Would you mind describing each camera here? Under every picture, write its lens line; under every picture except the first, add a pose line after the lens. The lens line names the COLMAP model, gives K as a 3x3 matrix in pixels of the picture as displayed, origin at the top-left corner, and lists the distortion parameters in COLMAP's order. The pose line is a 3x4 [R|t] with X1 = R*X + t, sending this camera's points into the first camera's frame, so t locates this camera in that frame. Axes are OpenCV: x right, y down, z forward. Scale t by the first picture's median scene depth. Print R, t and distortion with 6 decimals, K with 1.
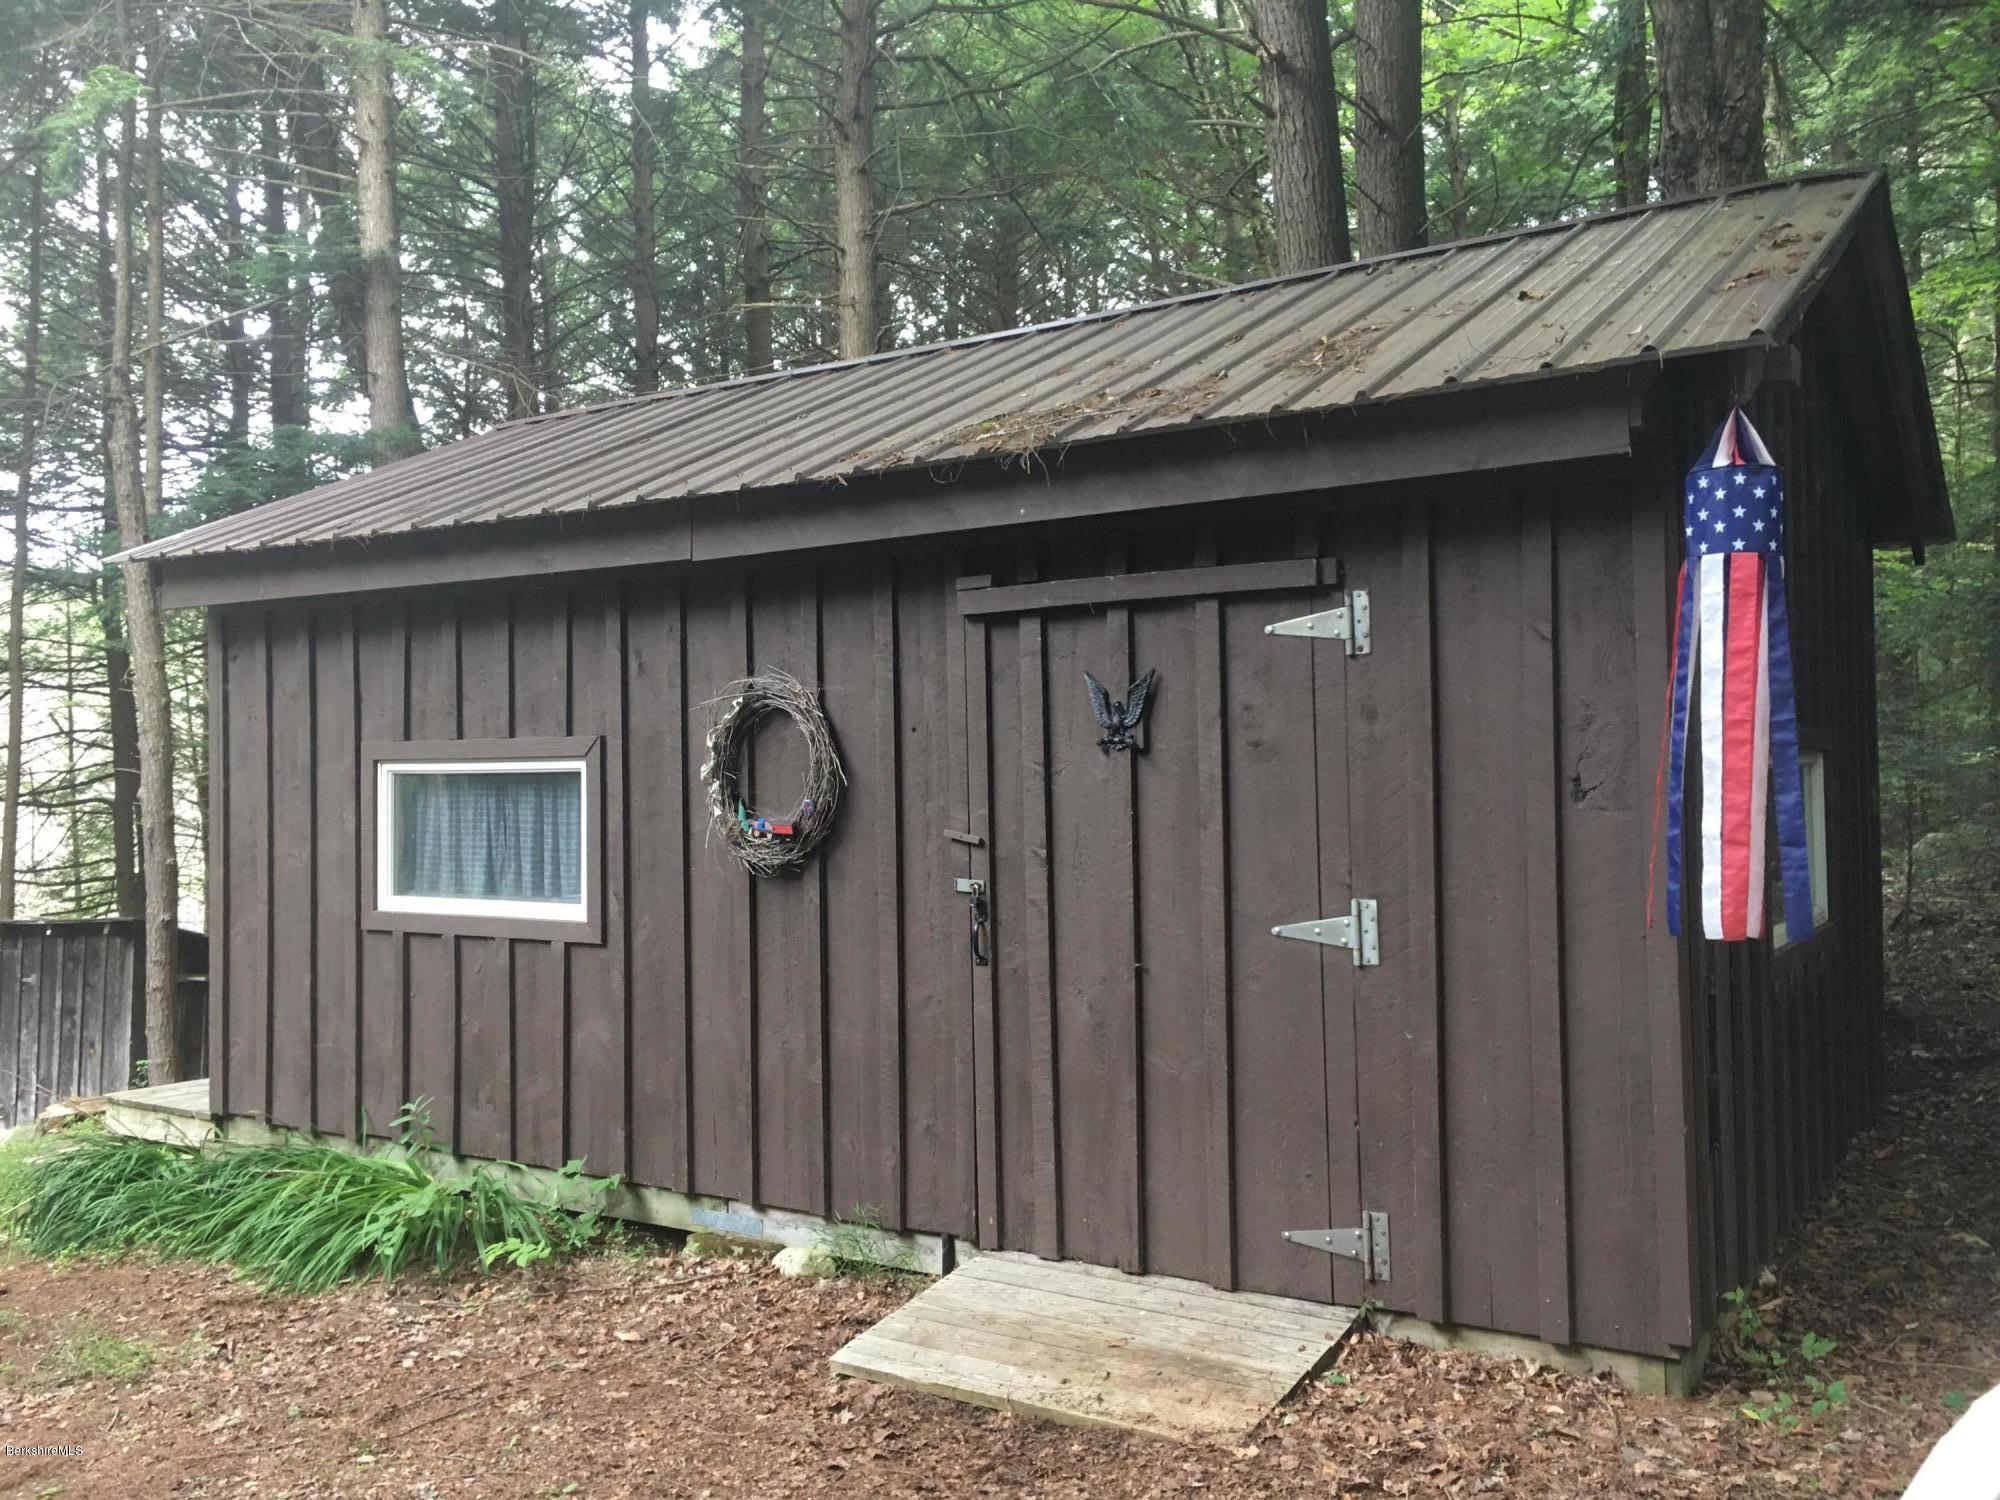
lens RADIAL K [[1696.5, 0, 1001.5], [0, 1696.5, 744.1], [0, 0, 1]] dist [0.079069, -0.111415]
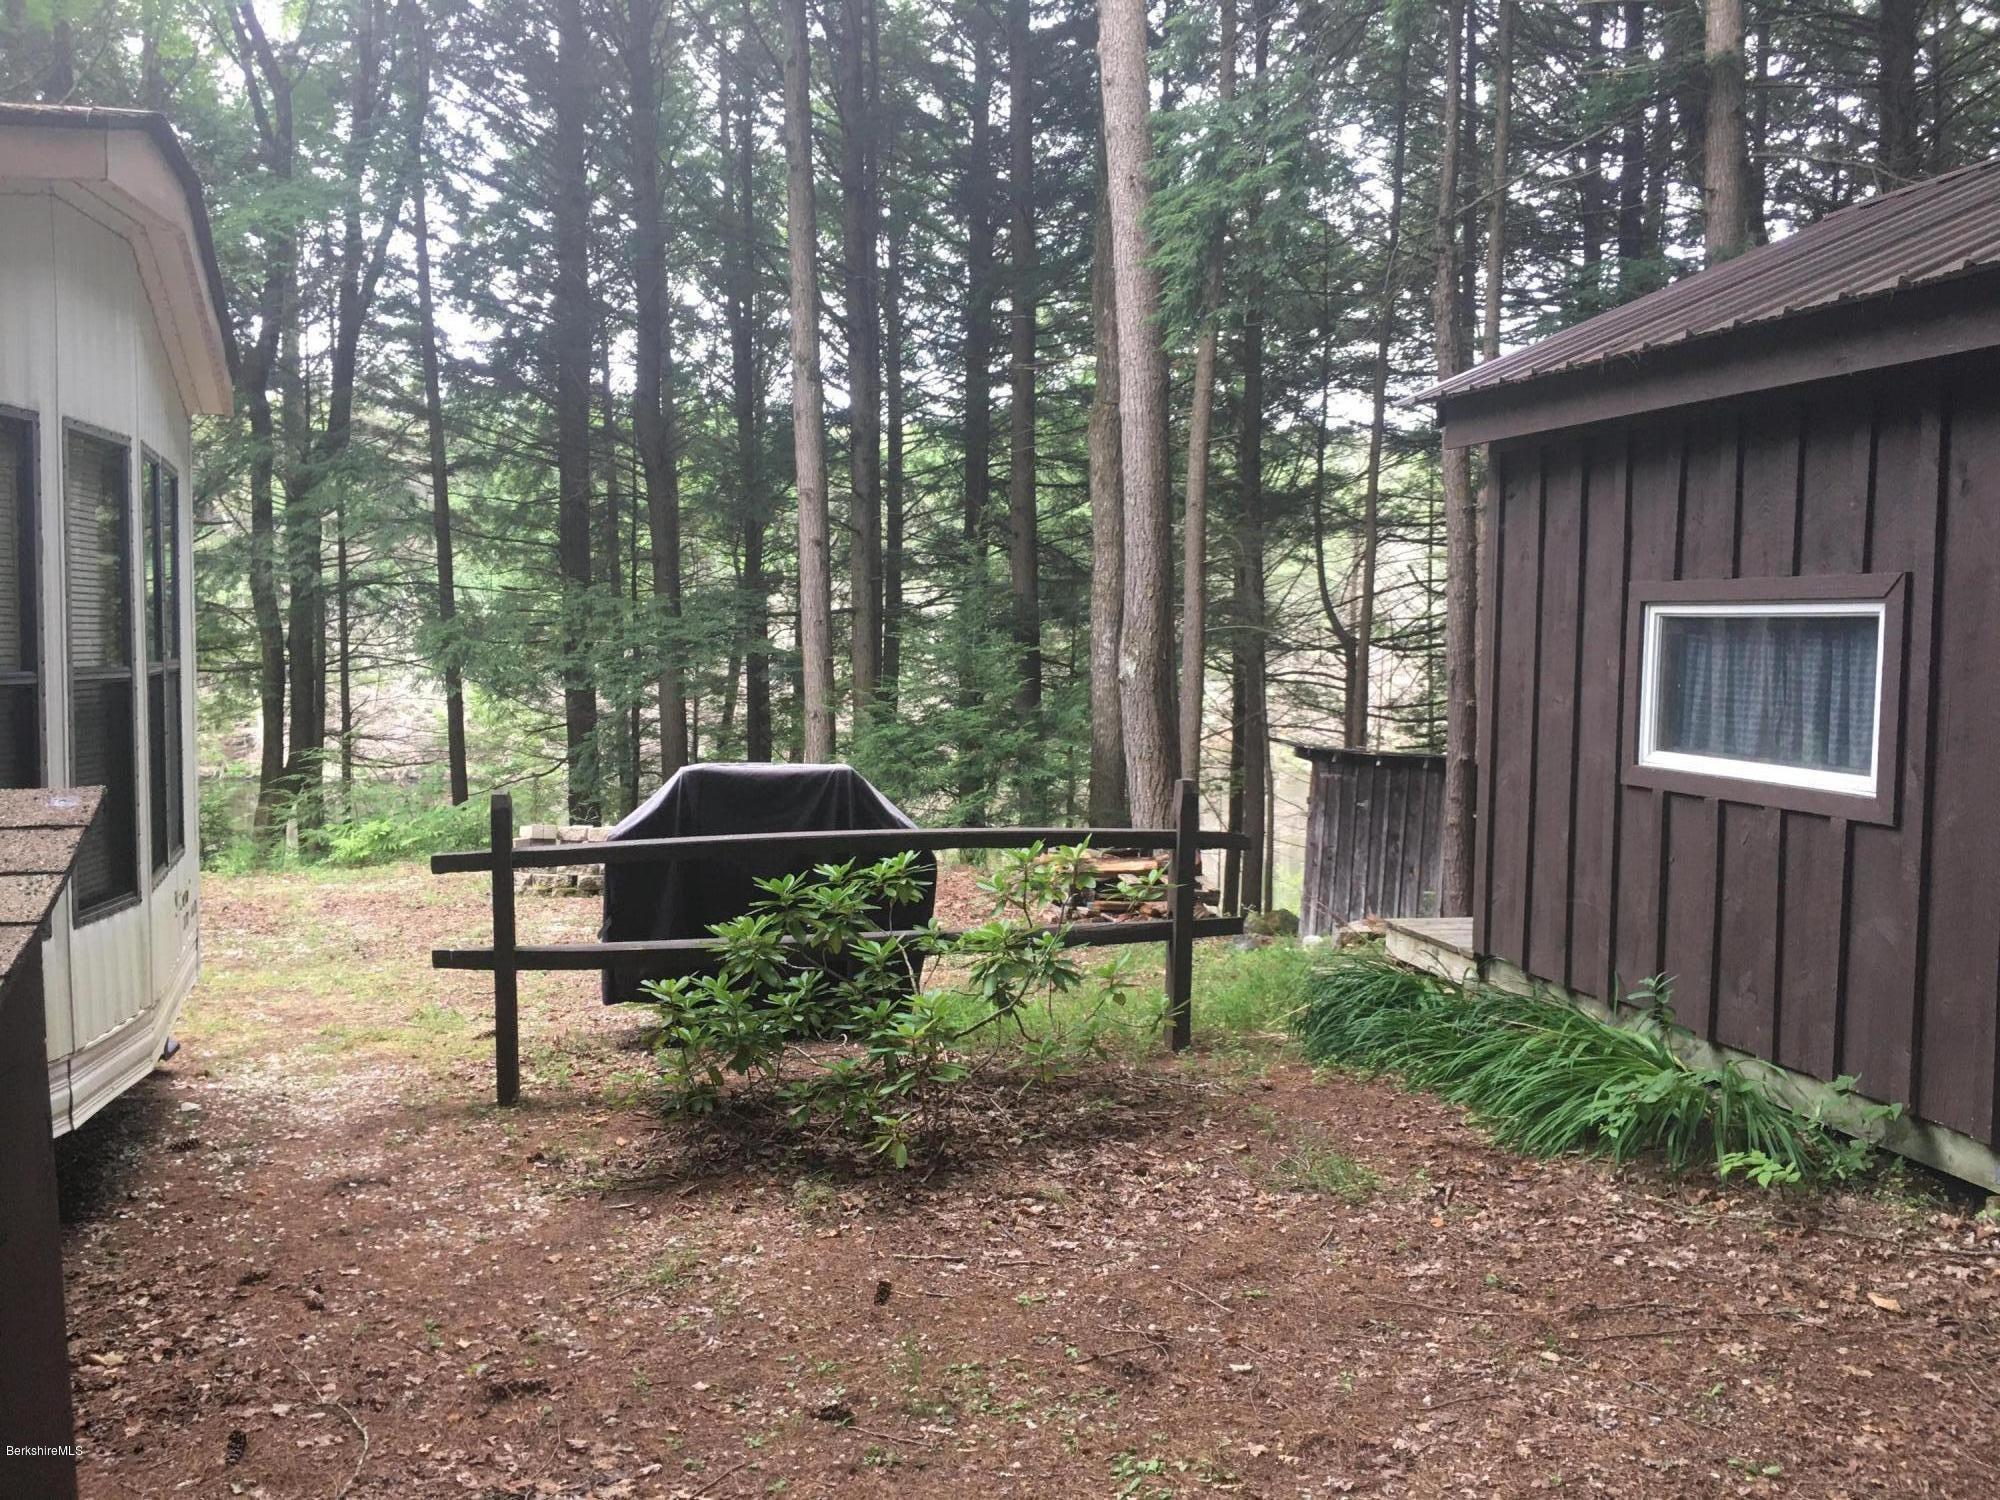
lens RADIAL K [[1696.5, 0, 1001.5], [0, 1696.5, 744.1], [0, 0, 1]] dist [0.079069, -0.111415]
pose [[0.730000, 0.065790, -0.680273, 0.014366], [-0.007310, 0.996051, 0.088484, 0.007918], [0.683408, -0.059620, 0.727598, 0.112052]]
